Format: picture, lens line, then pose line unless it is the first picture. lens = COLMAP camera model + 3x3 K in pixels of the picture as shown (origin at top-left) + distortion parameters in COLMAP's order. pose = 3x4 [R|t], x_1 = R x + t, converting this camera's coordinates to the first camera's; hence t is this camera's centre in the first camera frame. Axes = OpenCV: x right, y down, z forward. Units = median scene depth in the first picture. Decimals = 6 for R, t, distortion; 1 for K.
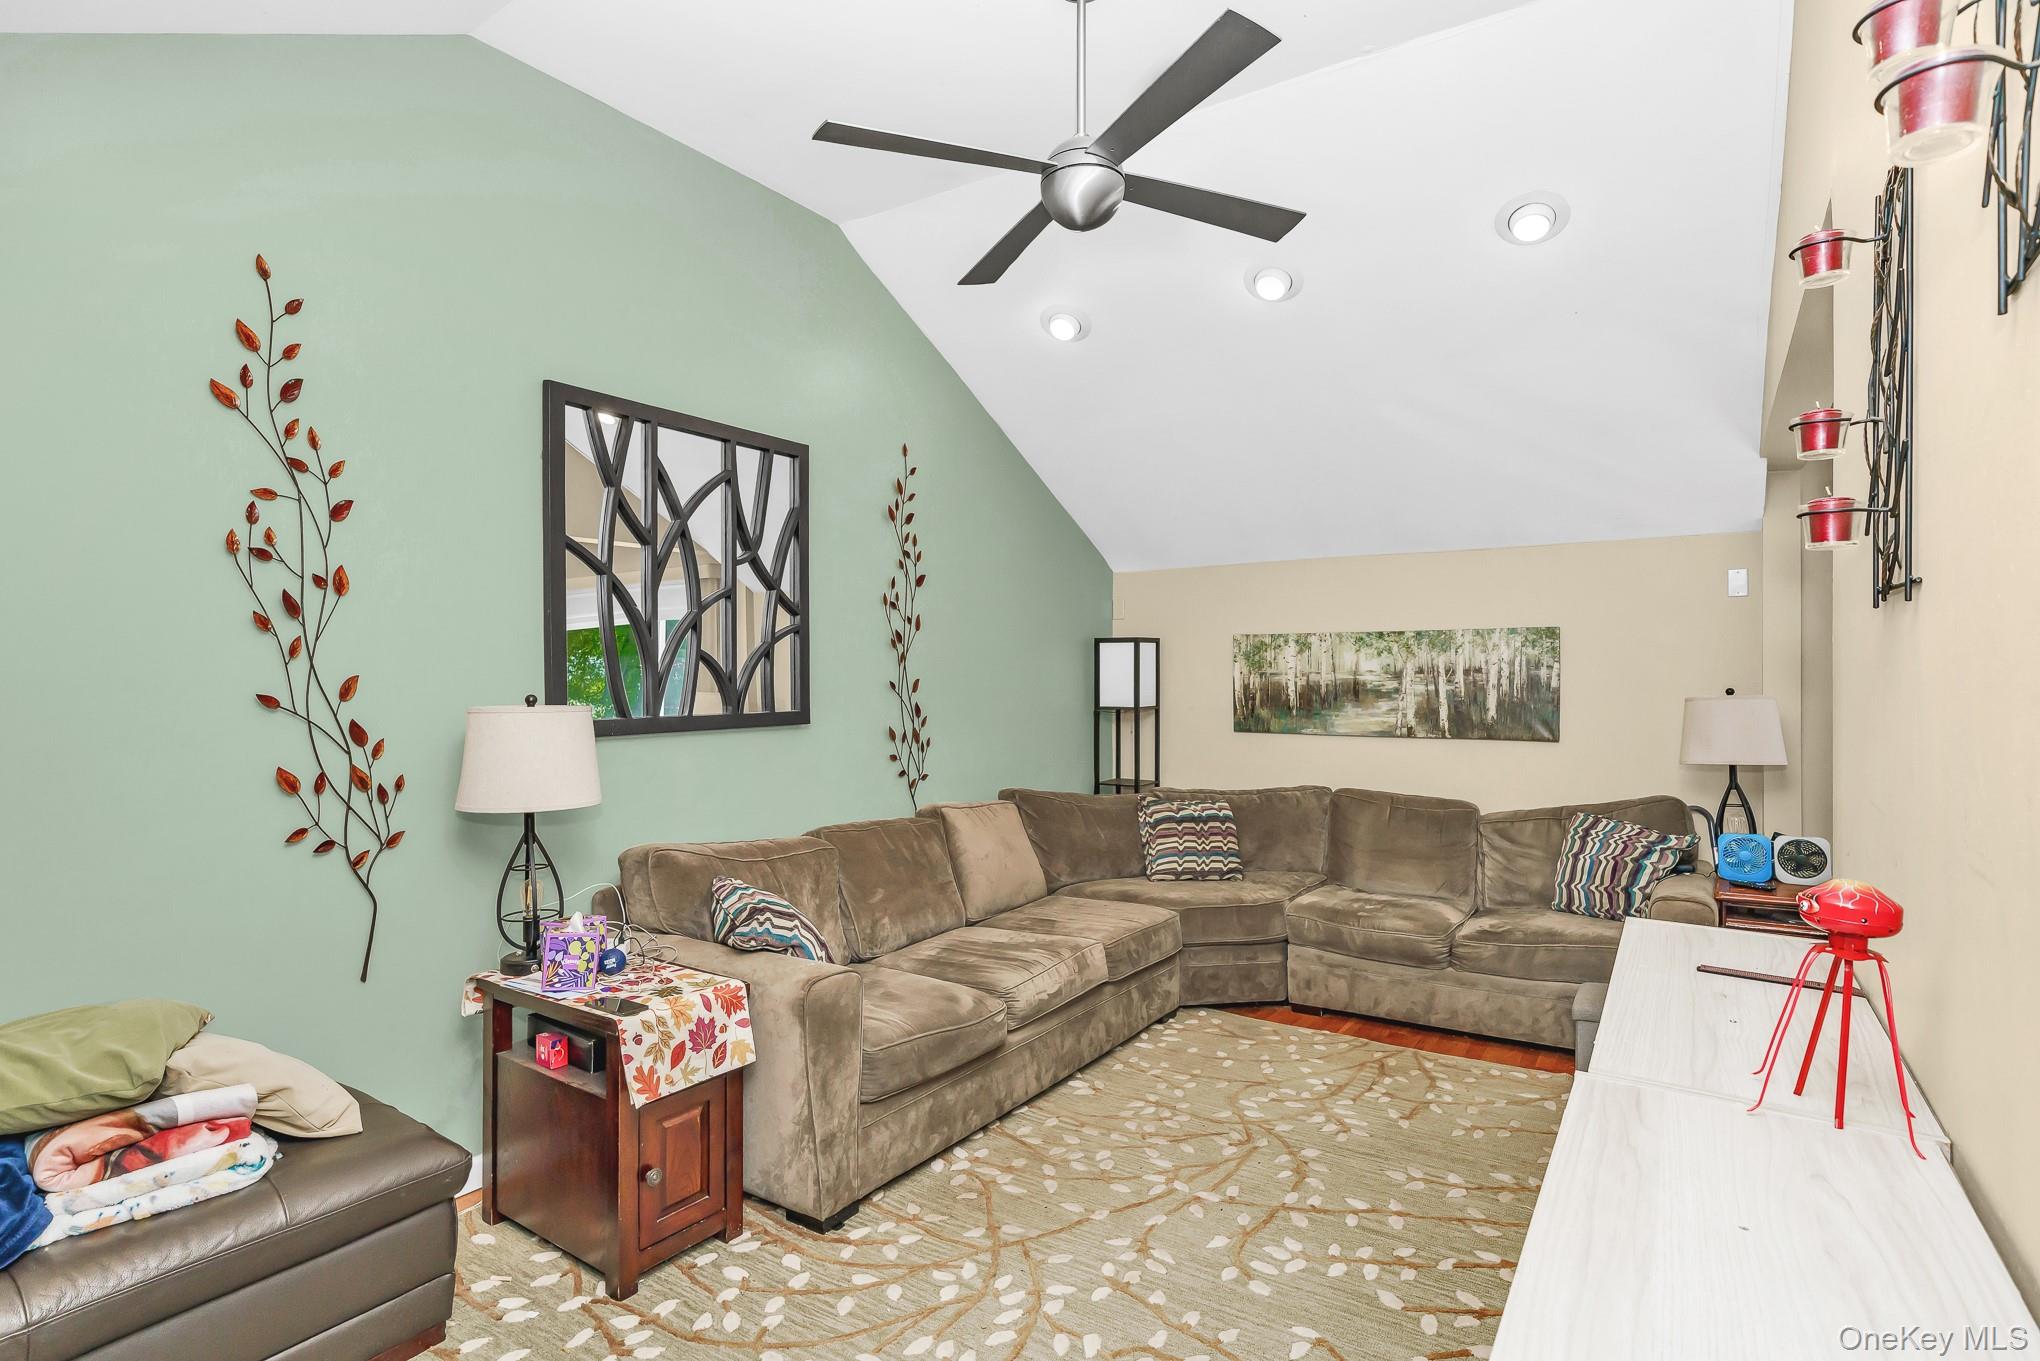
lens RADIAL K [[1012.7, 0, 1075.6], [0, 1012.7, 680.8], [0, 0, 1]] dist [0.000449, 0.000250]
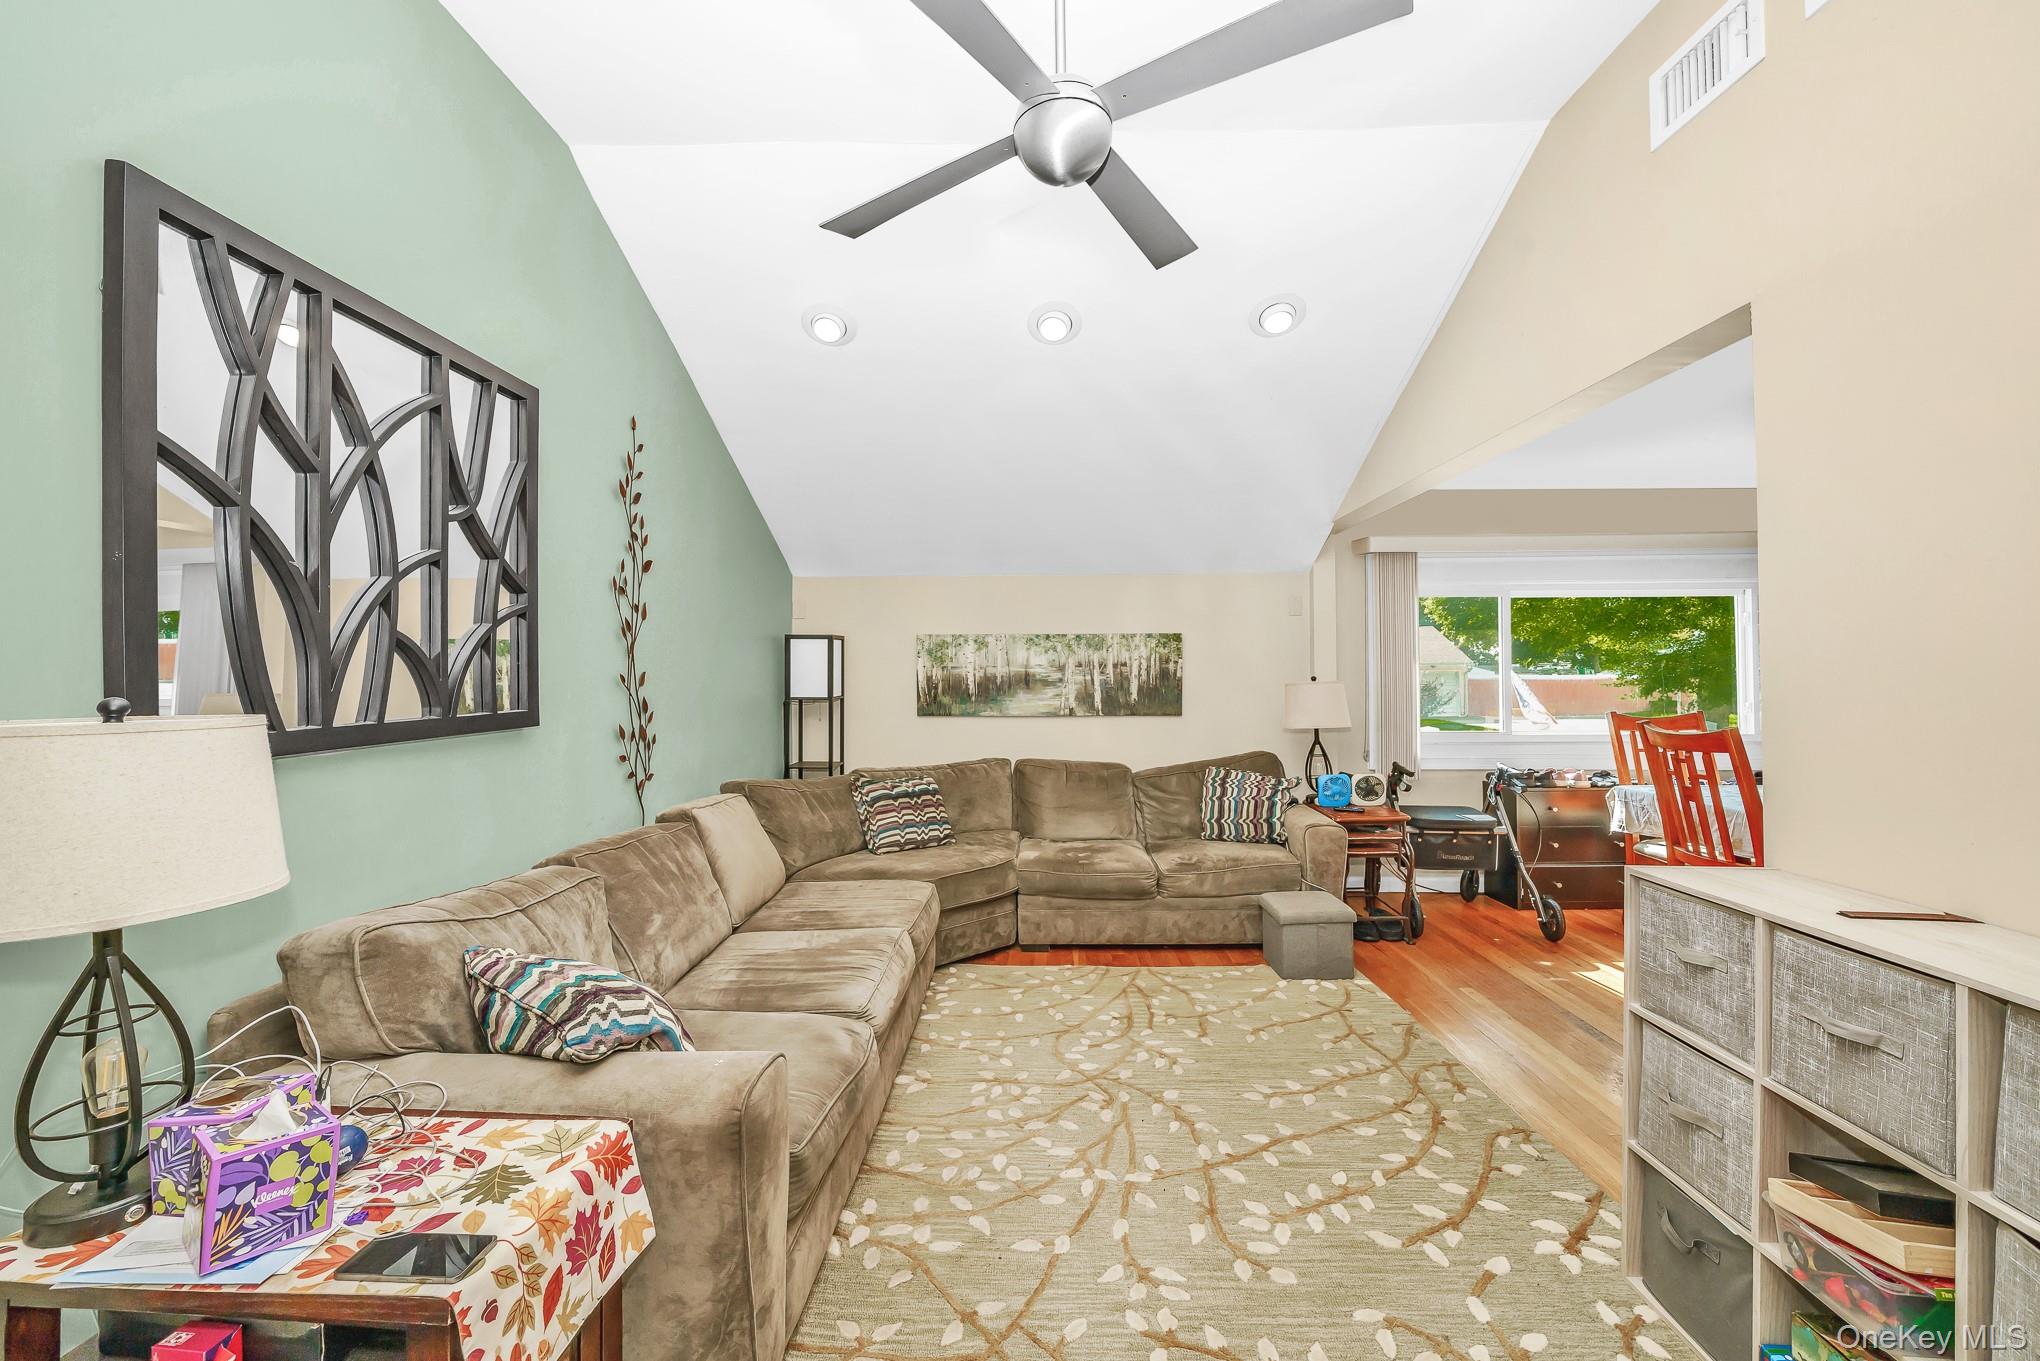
lens RADIAL K [[715.0, 0, 1038.9], [0, 715.0, 666.0], [0, 0, 1]] dist [-0.002247, -0.000055]
pose [[0.851682, 0.001953, 0.524055, -0.229344], [0.004461, 0.999930, -0.010976, 0.001787], [-0.524040, 0.011685, 0.851614, 0.301832]]
